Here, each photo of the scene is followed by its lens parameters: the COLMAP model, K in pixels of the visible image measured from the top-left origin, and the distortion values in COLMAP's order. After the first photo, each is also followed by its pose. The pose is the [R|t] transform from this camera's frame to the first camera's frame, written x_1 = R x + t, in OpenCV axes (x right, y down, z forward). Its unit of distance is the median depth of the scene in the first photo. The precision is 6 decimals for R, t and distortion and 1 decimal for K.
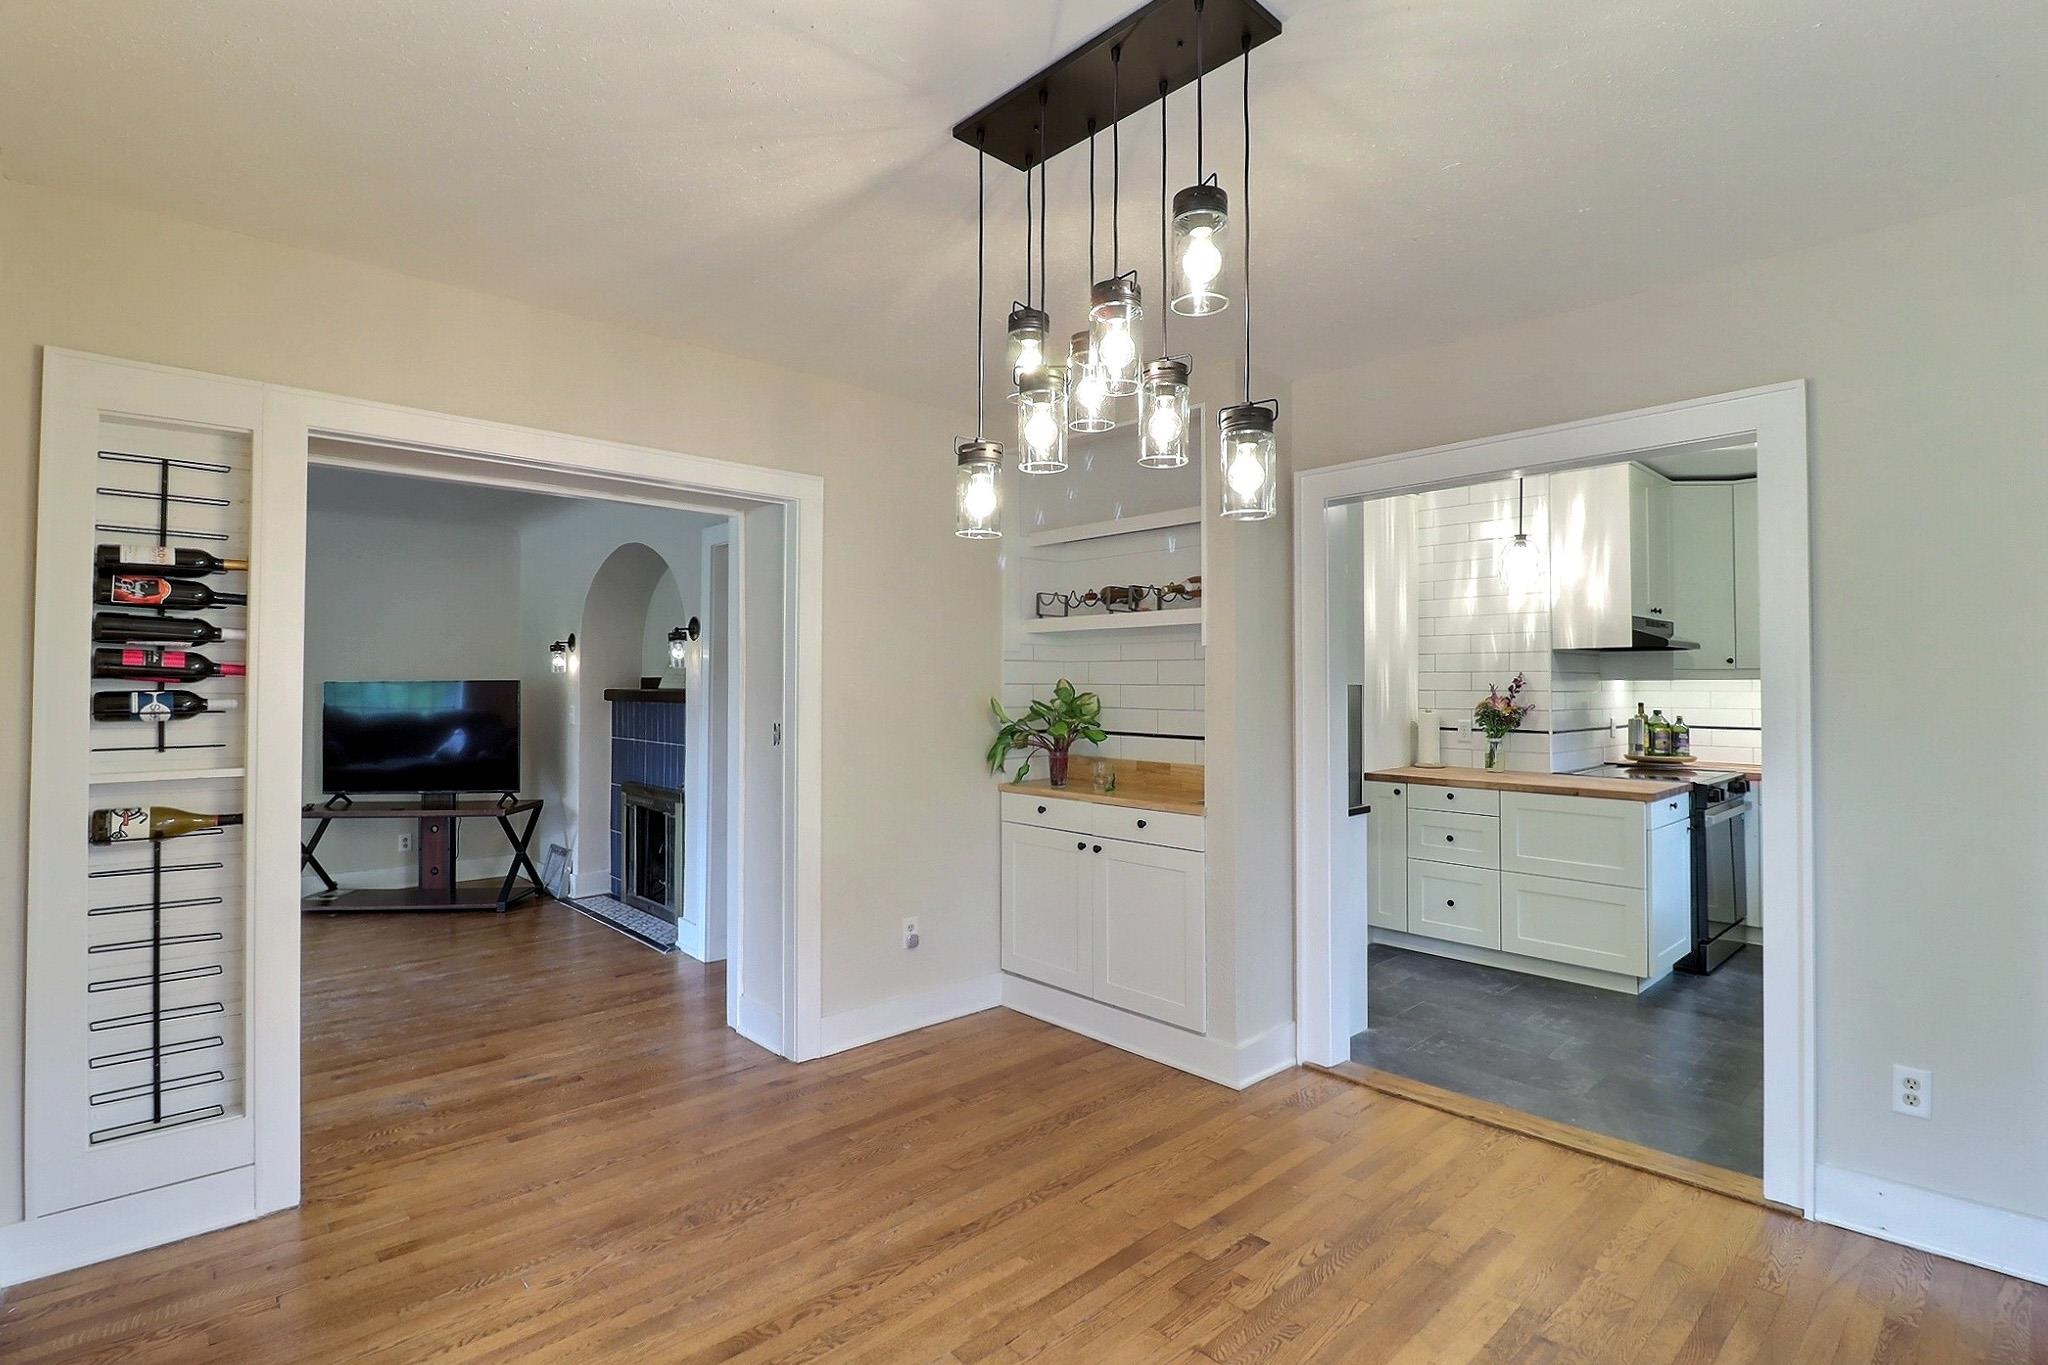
lens RADIAL K [[971.5, 0, 1026.2], [0, 971.5, 667.1], [0, 0, 1]] dist [0.000947, -0.014713]
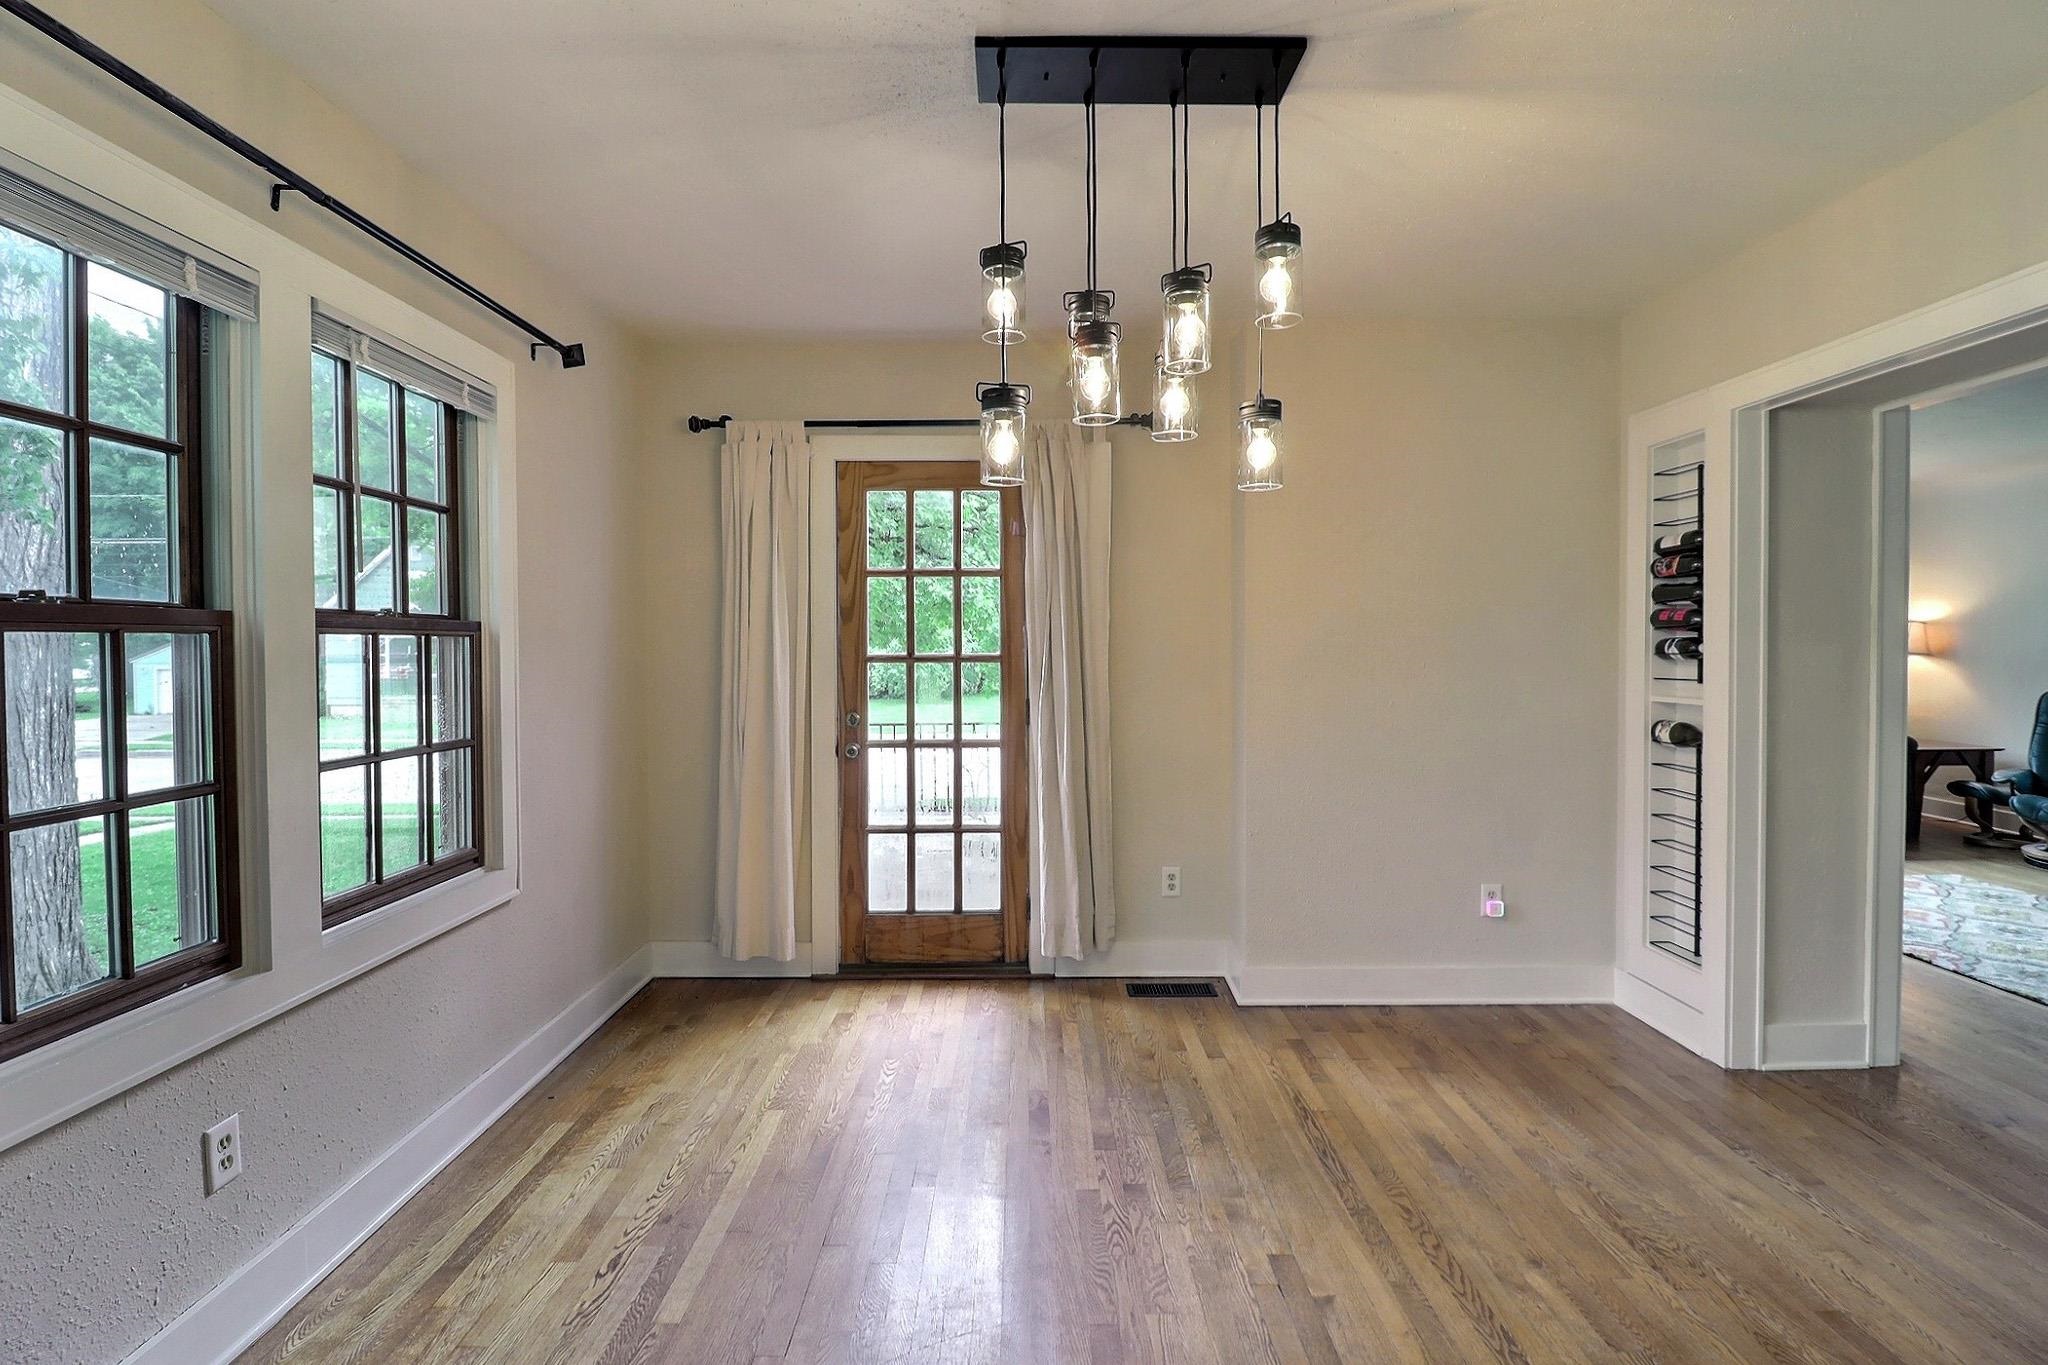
lens RADIAL K [[968.9, 0, 1030.4], [0, 968.9, 664.7], [0, 0, 1]] dist [-0.000585, -0.017609]
pose [[-0.682463, 0.016339, -0.730737, 0.714167], [0.019108, 0.999807, 0.004509, 0.037869], [0.730670, -0.010885, -0.682644, 1.225339]]
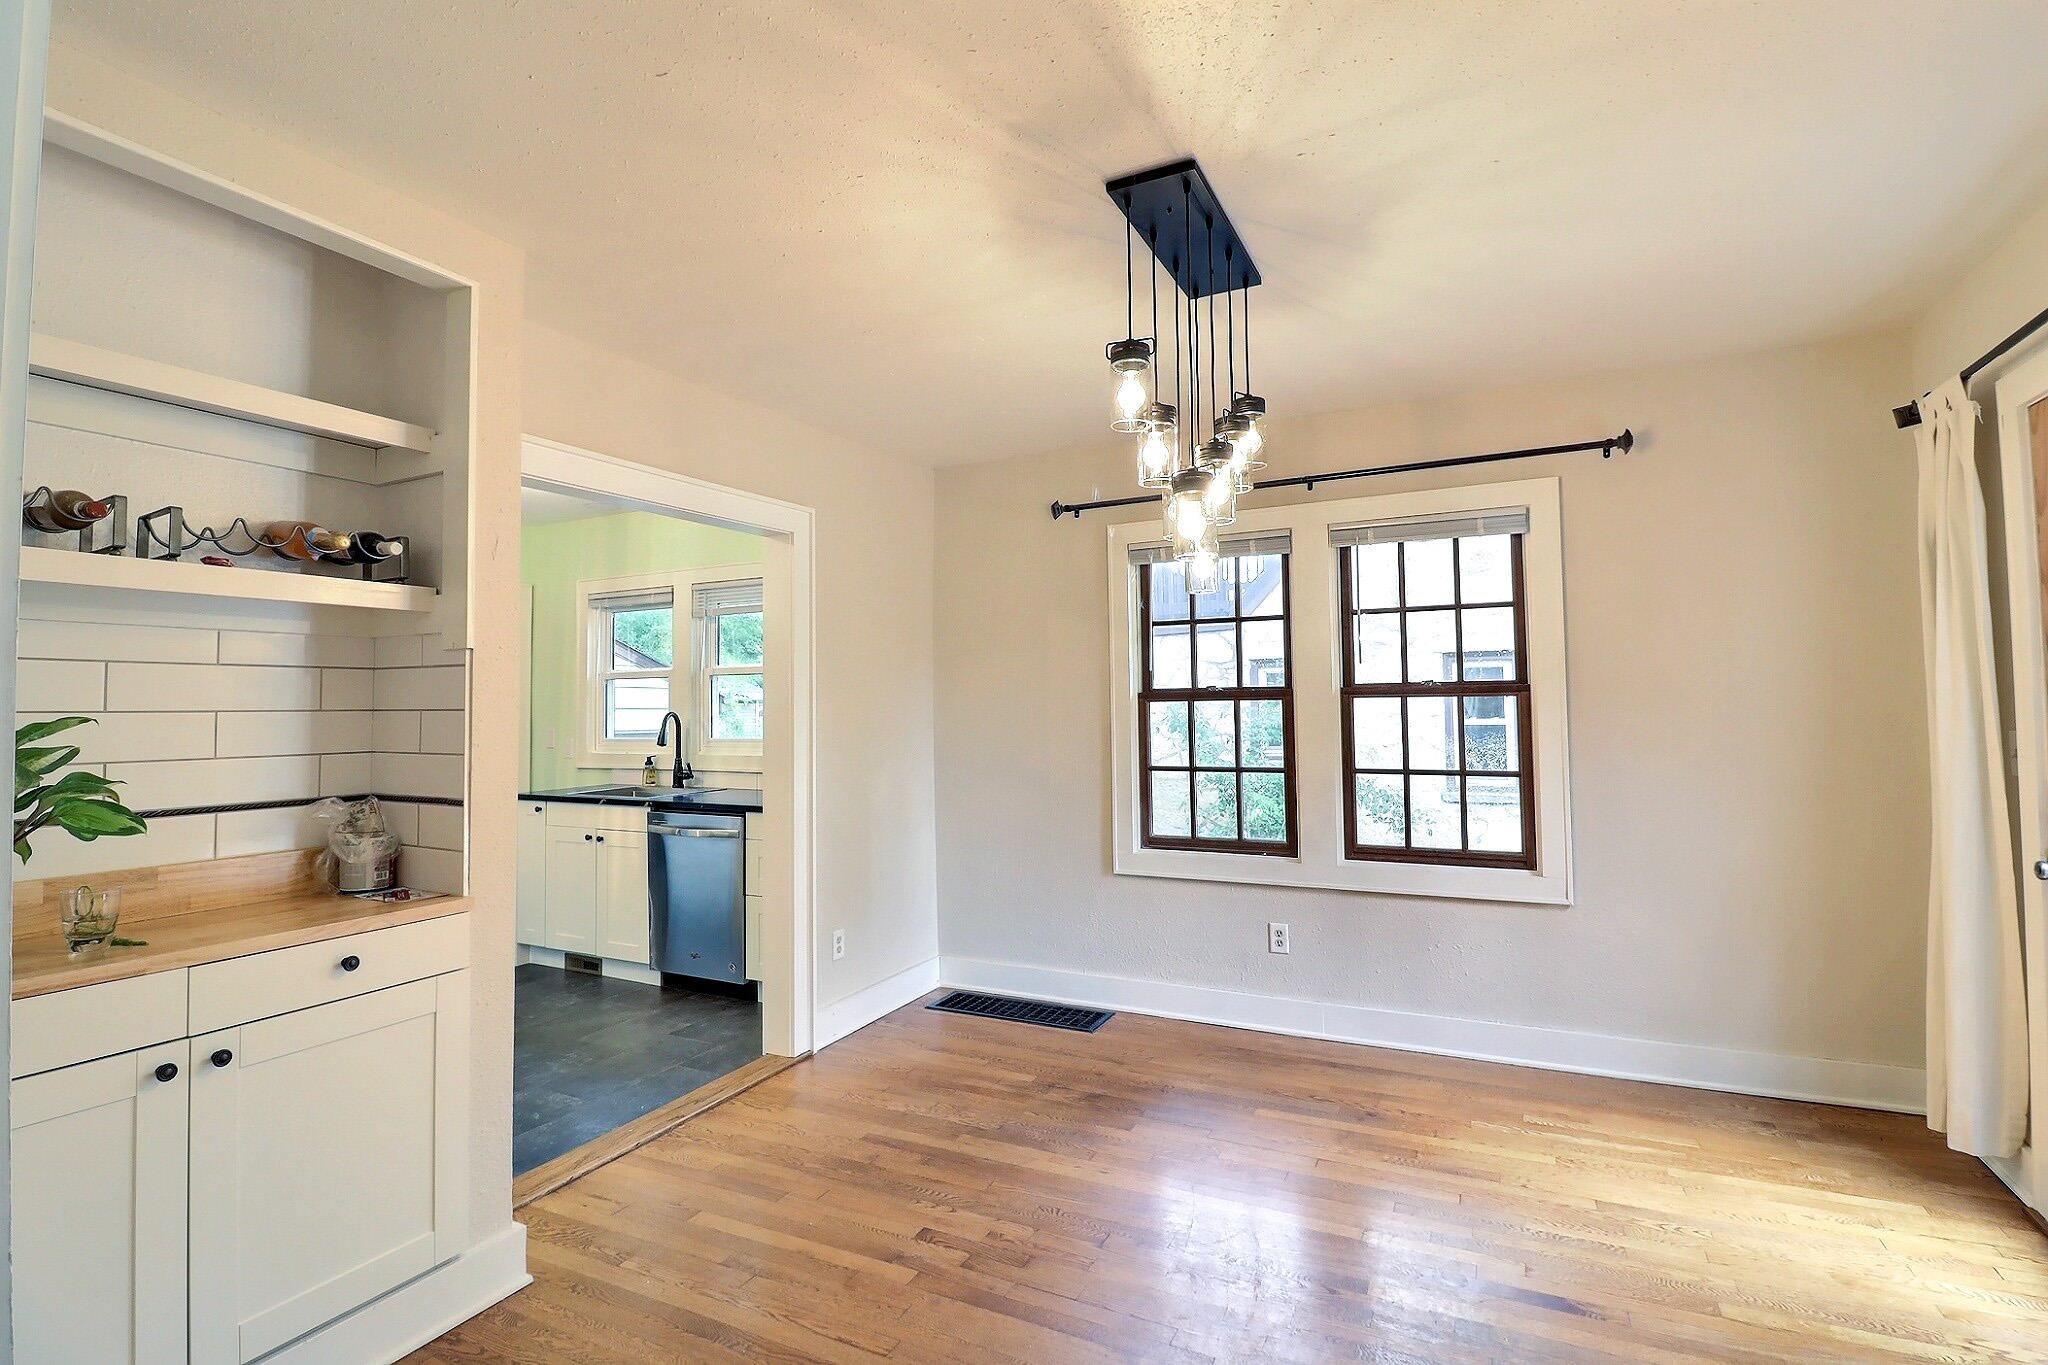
lens RADIAL K [[971.5, 0, 1026.2], [0, 971.5, 667.1], [0, 0, 1]] dist [0.000947, -0.014713]
pose [[-0.342109, 0.038202, 0.938884, -0.780279], [-0.005706, 0.999070, -0.042730, 0.024053], [-0.939643, -0.019976, -0.341573, 1.227595]]
